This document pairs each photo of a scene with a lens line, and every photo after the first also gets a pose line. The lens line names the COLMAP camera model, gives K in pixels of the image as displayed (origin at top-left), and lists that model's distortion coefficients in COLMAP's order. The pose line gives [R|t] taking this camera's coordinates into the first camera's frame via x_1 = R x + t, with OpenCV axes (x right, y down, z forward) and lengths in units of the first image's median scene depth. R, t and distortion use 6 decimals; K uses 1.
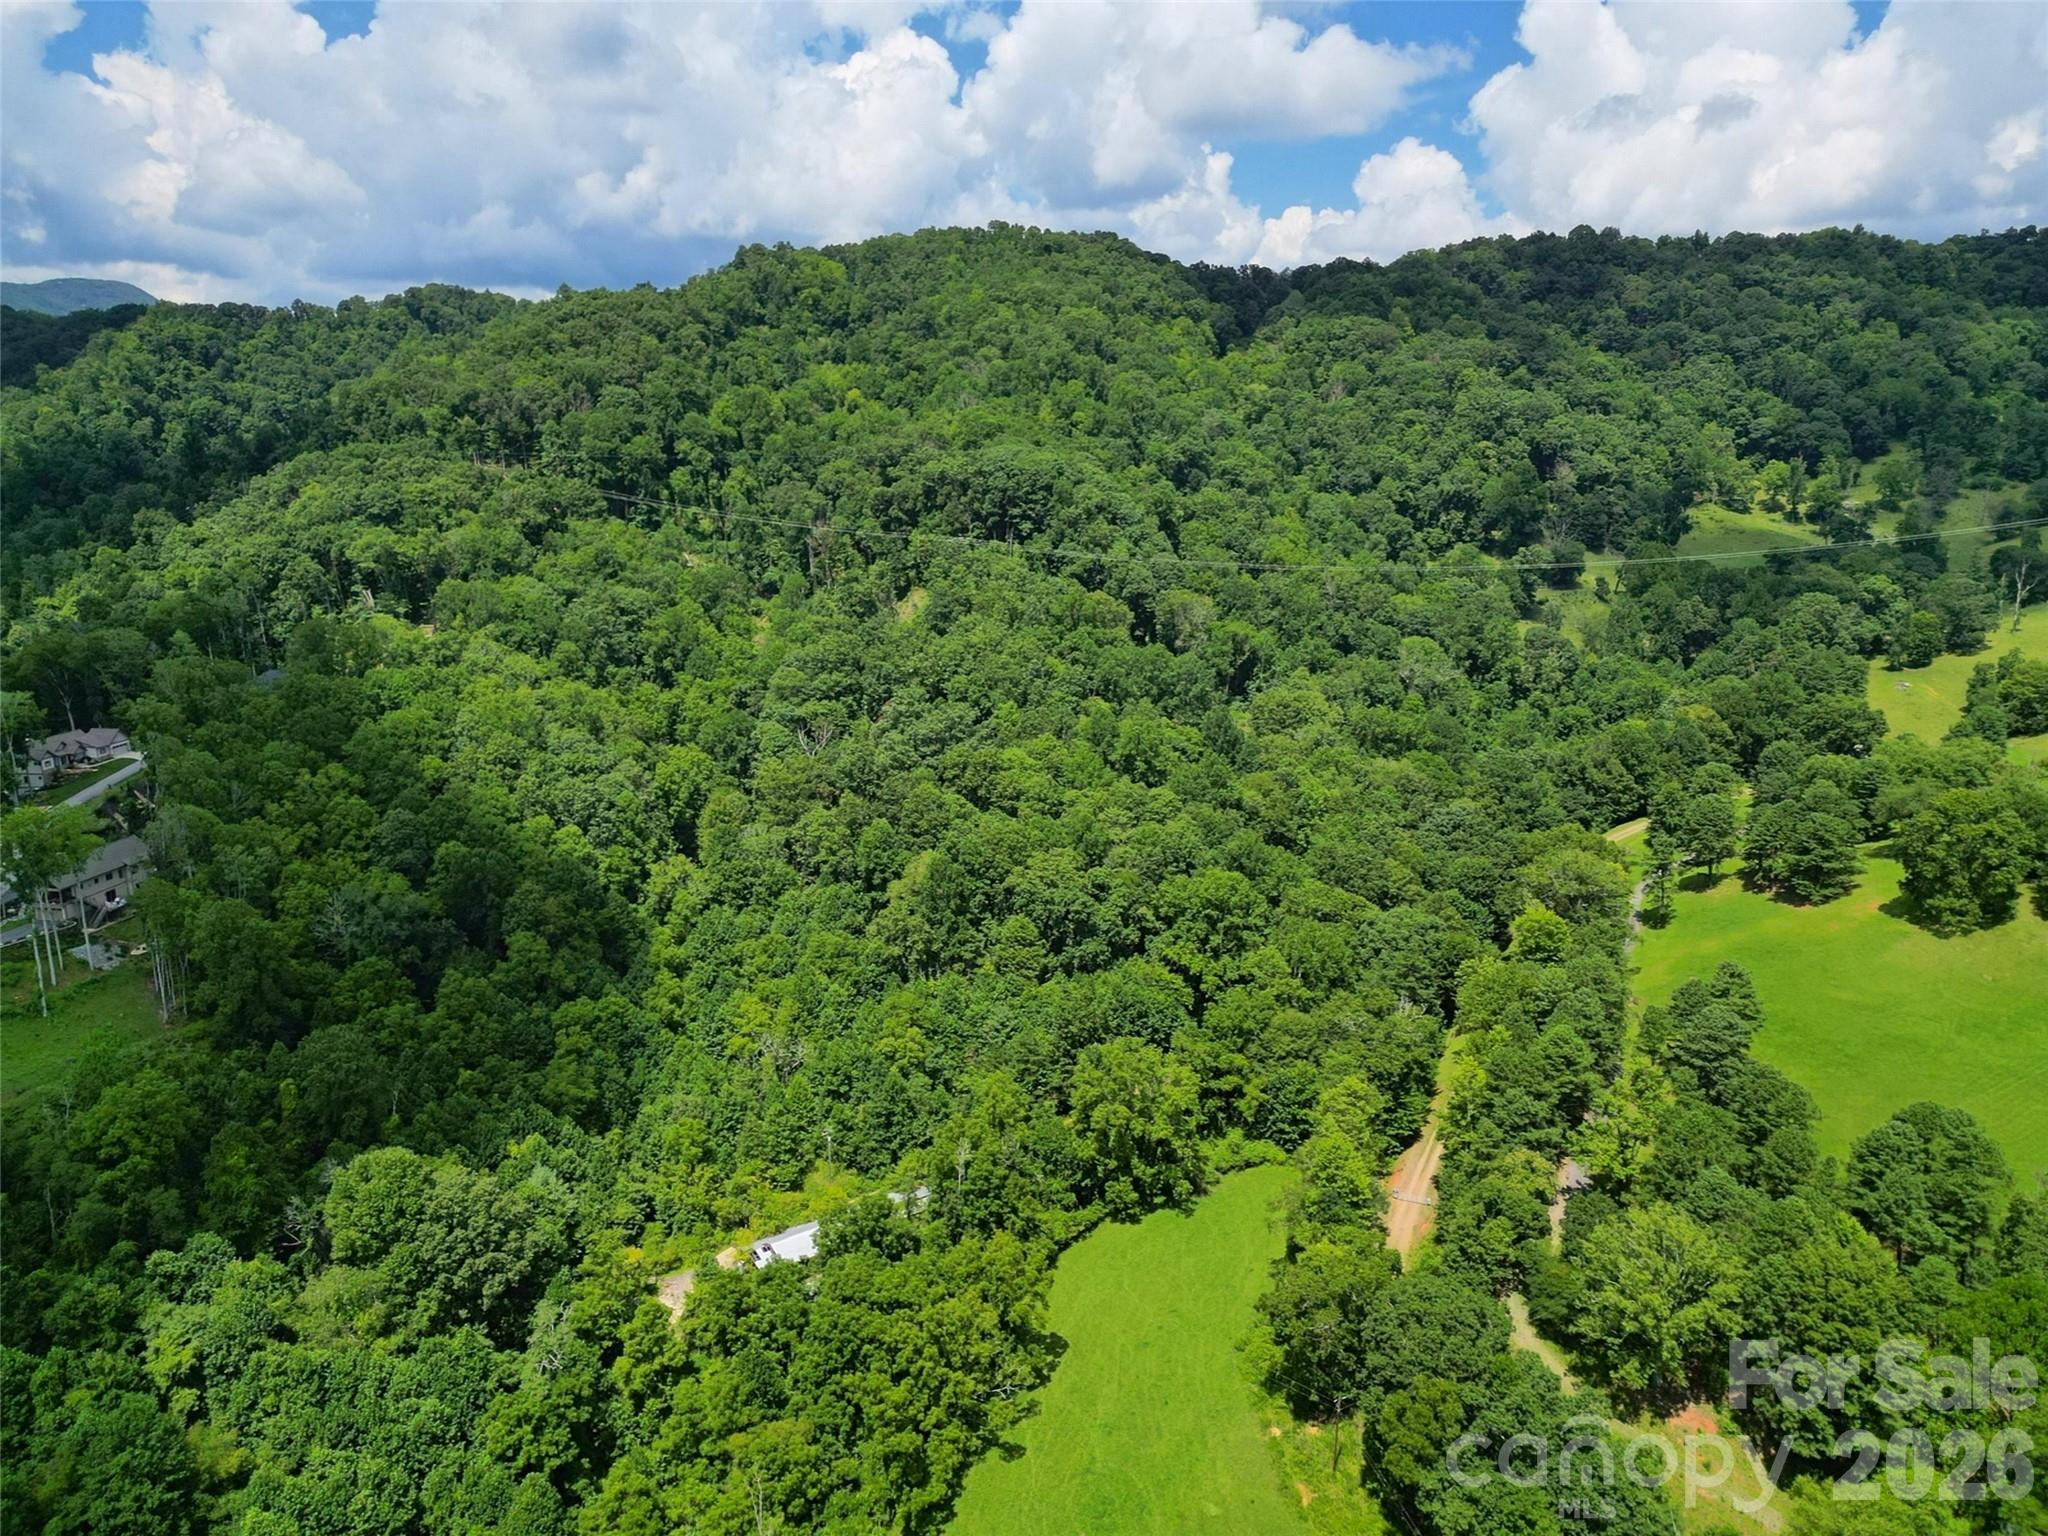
lens RADIAL K [[1415.4, 0, 1018.6], [0, 1415.4, 758.3], [0, 0, 1]] dist [0.078026, -0.066255]
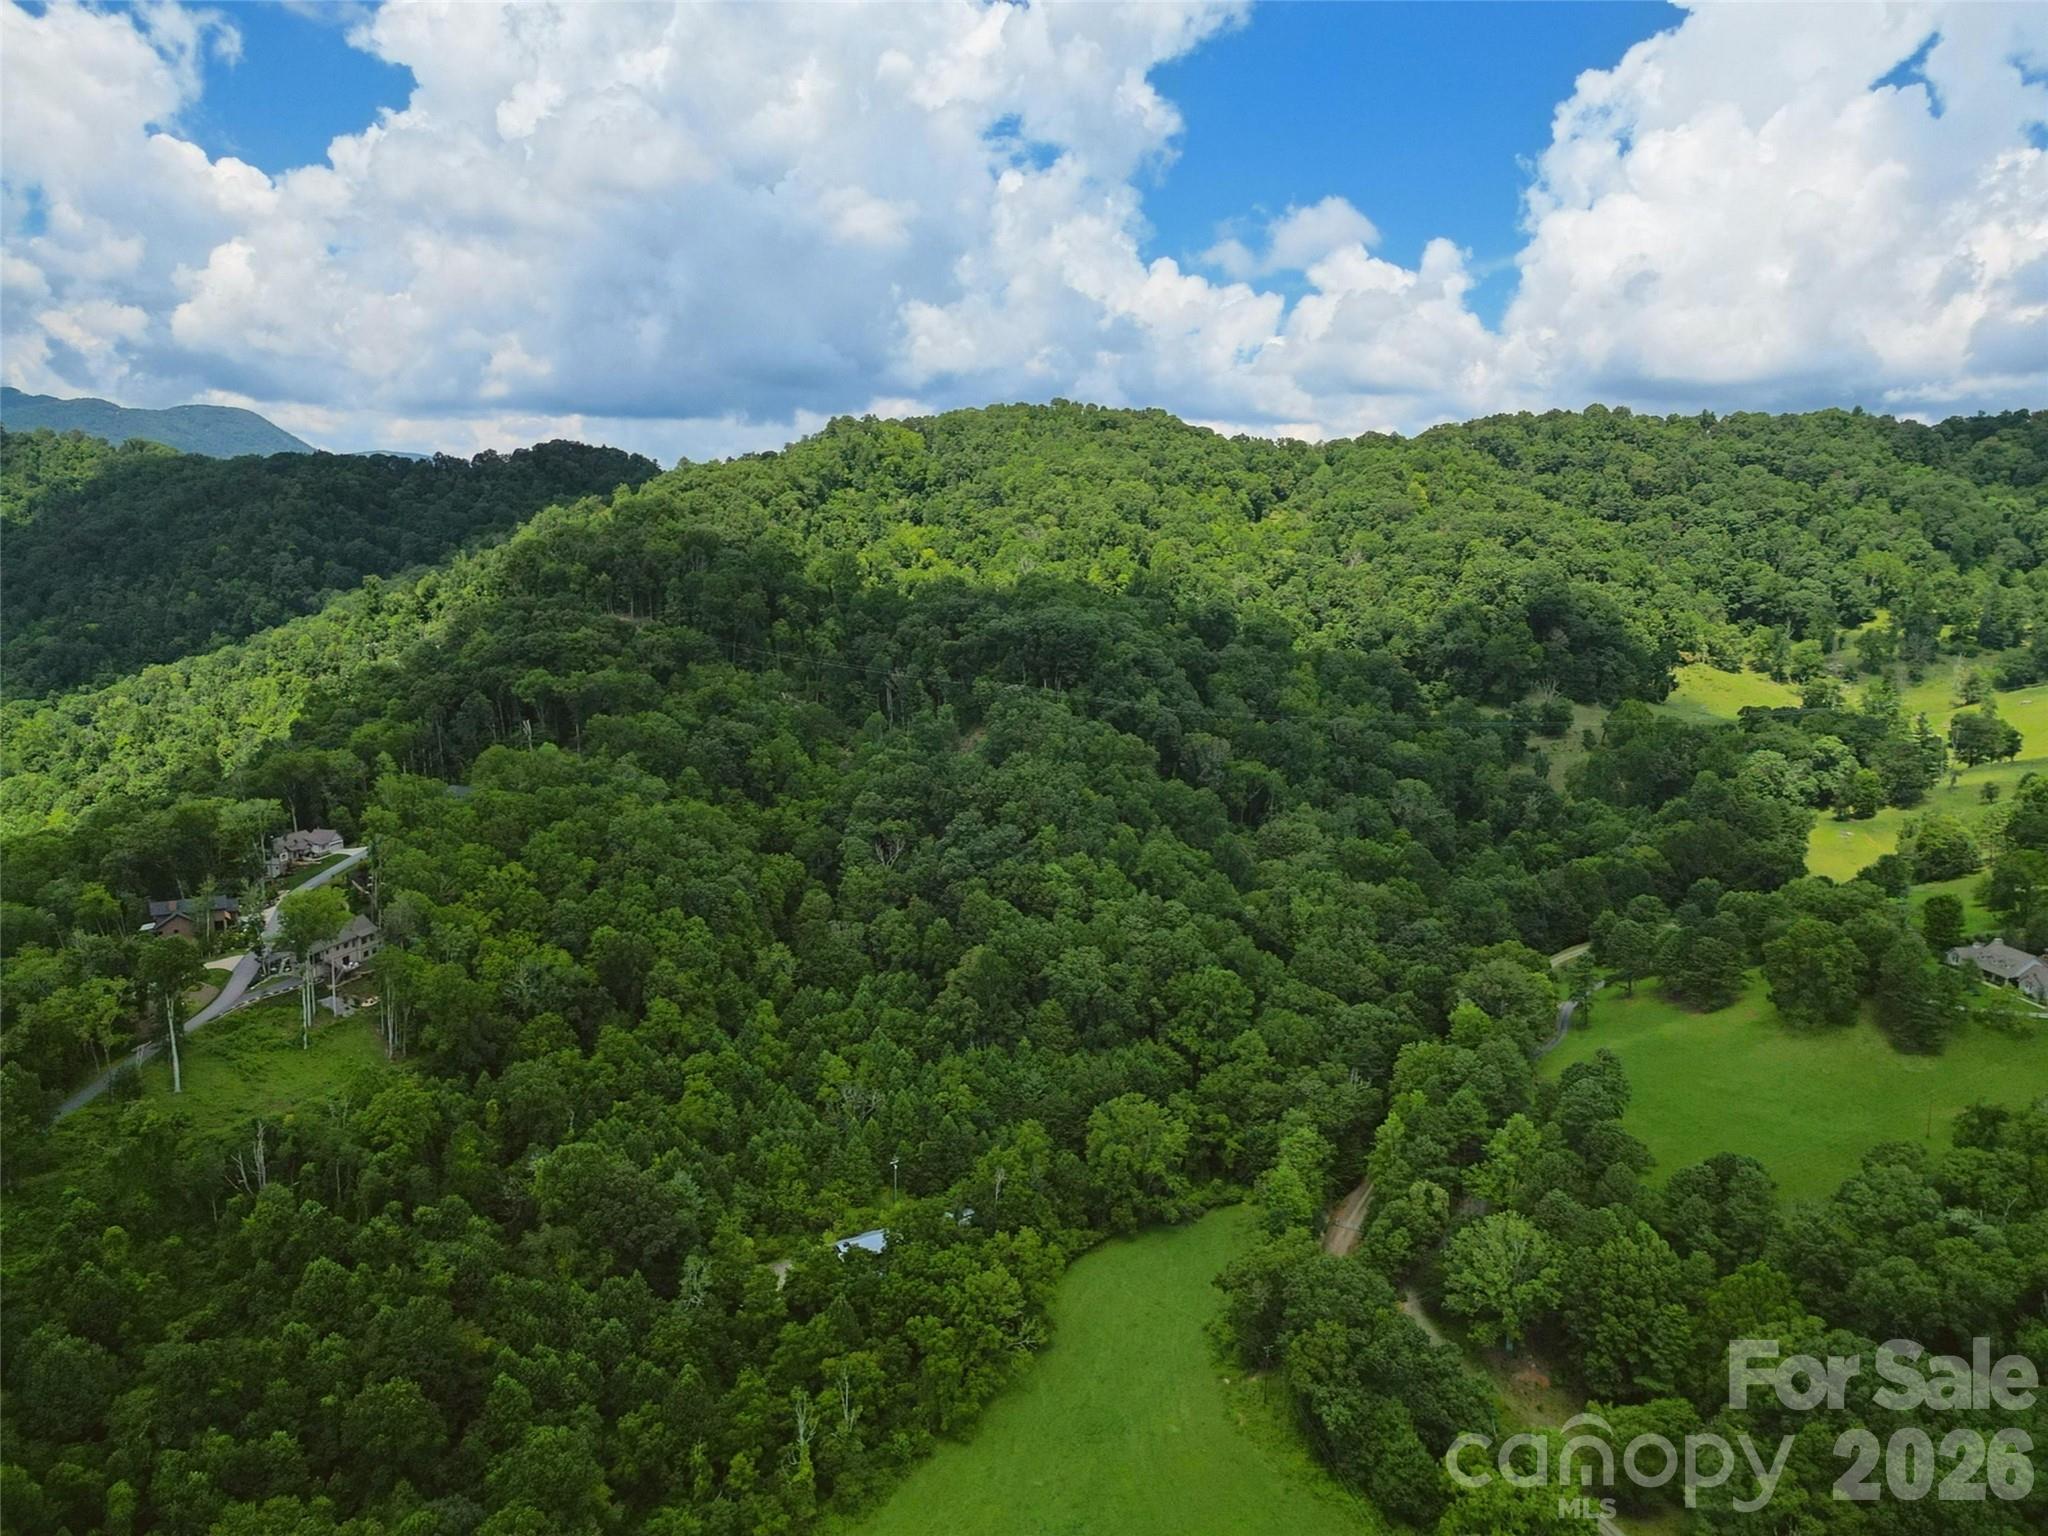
lens RADIAL K [[1410.6, 0, 1024.0], [0, 1410.6, 768.0], [0, 0, 1]] dist [0.091188, -0.096856]
pose [[0.998970, 0.025619, -0.037463, 0.015575], [-0.028467, 0.996580, -0.077576, 0.005126], [0.035347, 0.078562, 0.996282, -0.223355]]
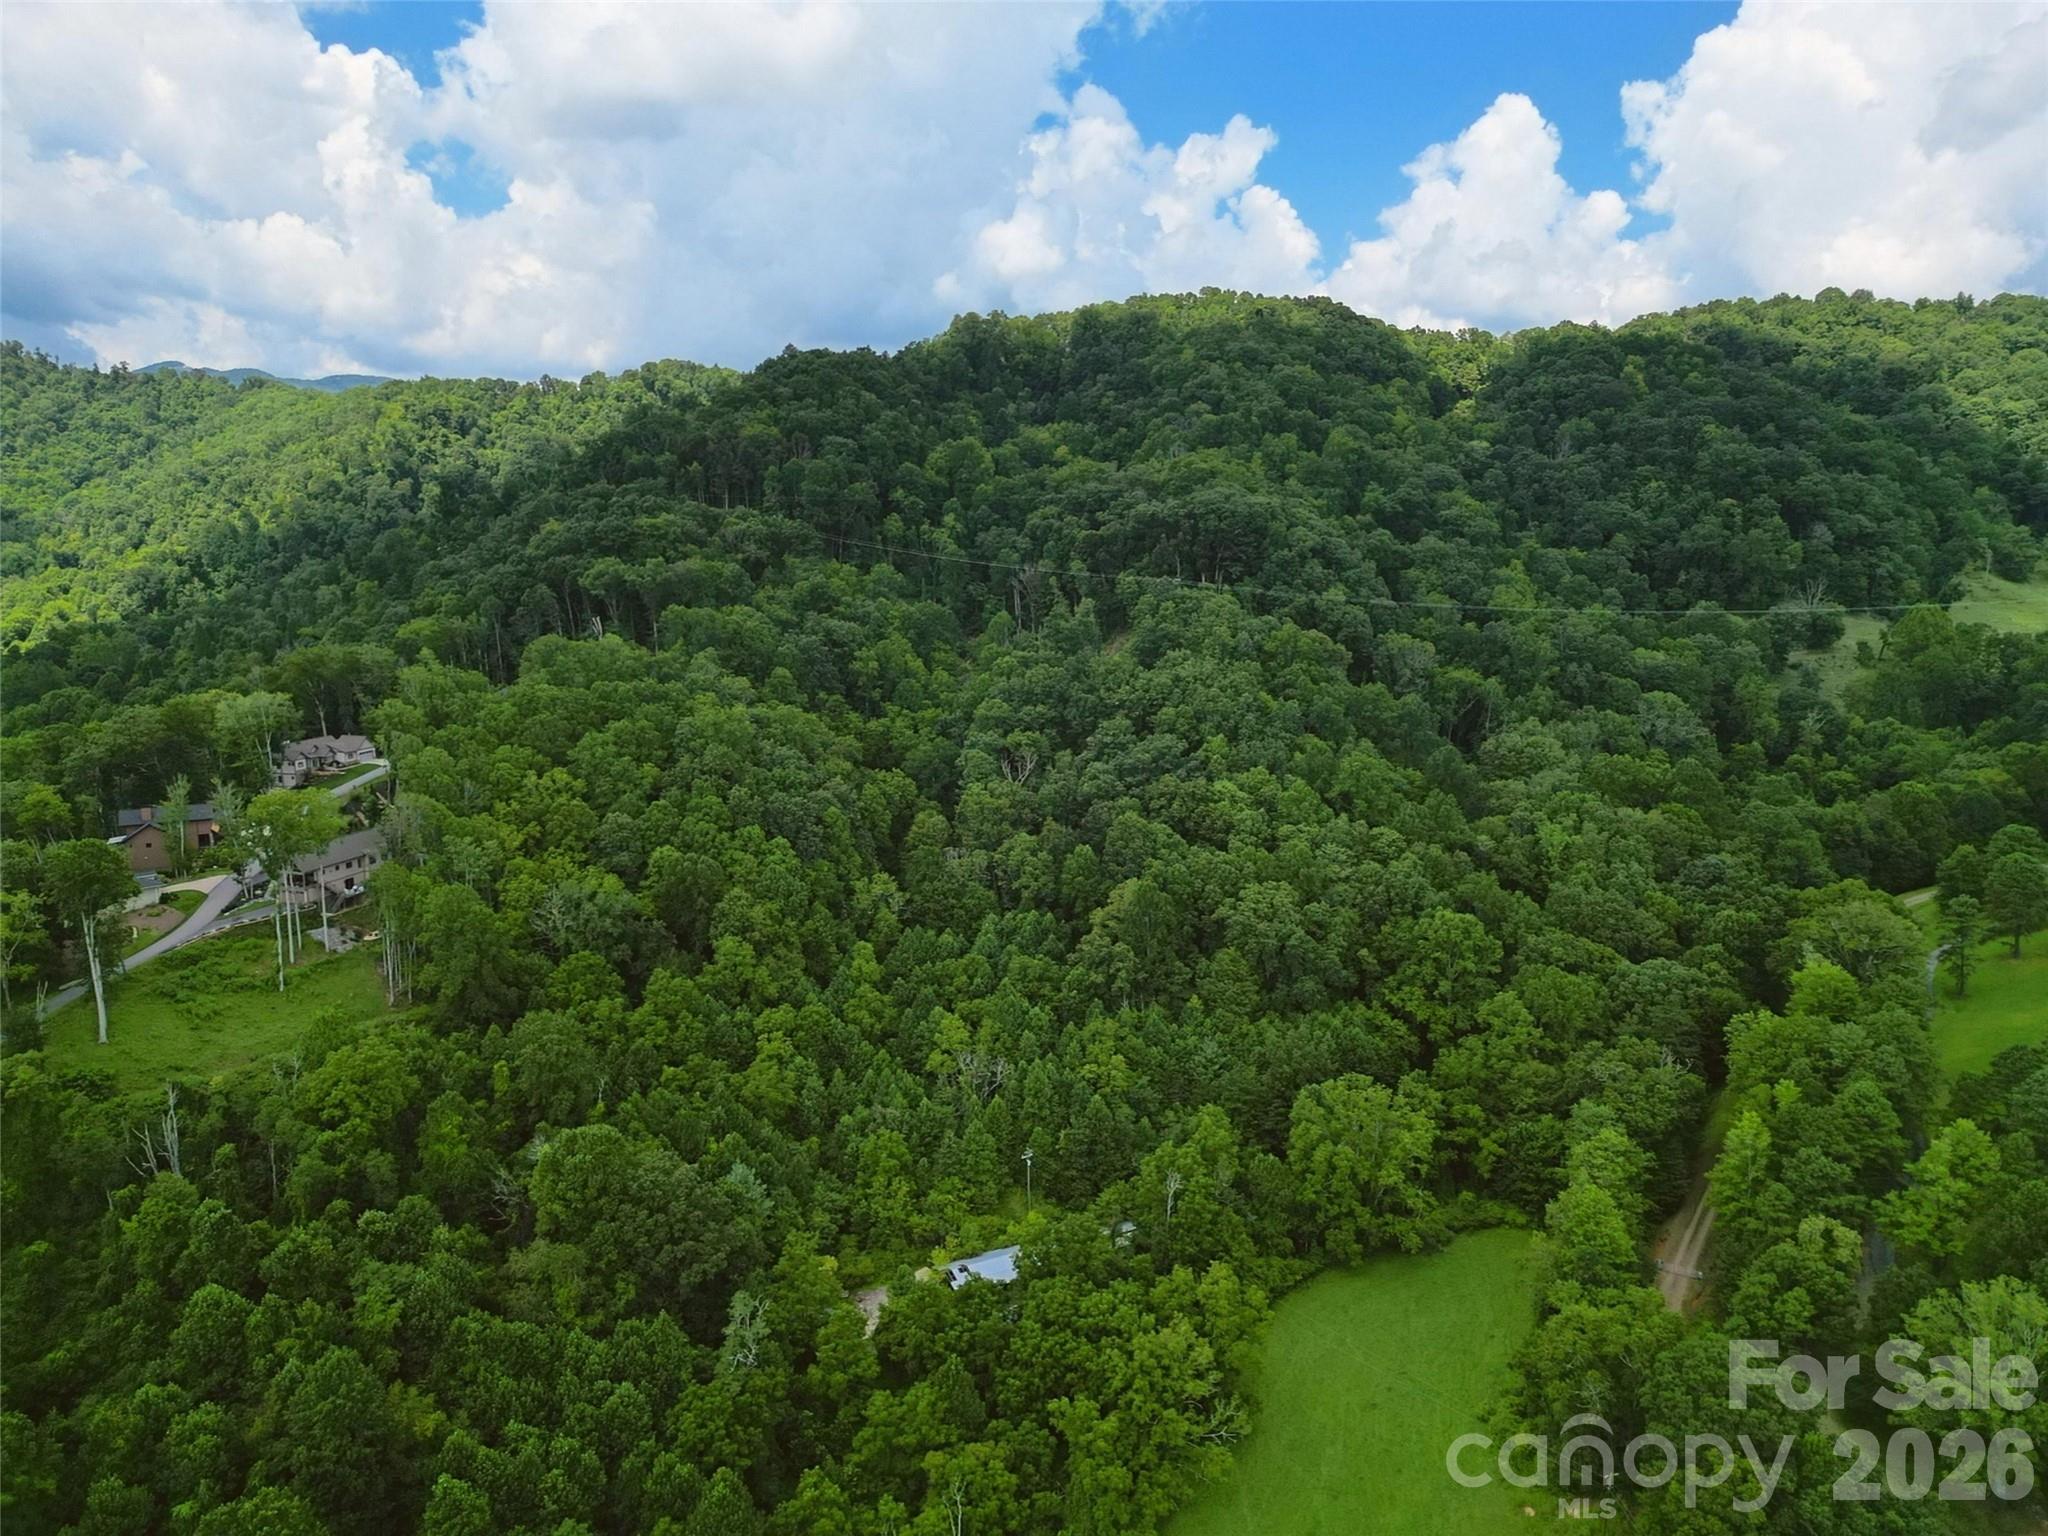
lens RADIAL K [[1410.6, 0, 1024.0], [0, 1410.6, 768.0], [0, 0, 1]] dist [0.091188, -0.096856]
pose [[0.991588, 0.029744, -0.125969, -0.018795], [-0.036511, 0.997992, -0.051755, 0.040378], [0.124176, 0.055919, 0.990683, 0.033001]]
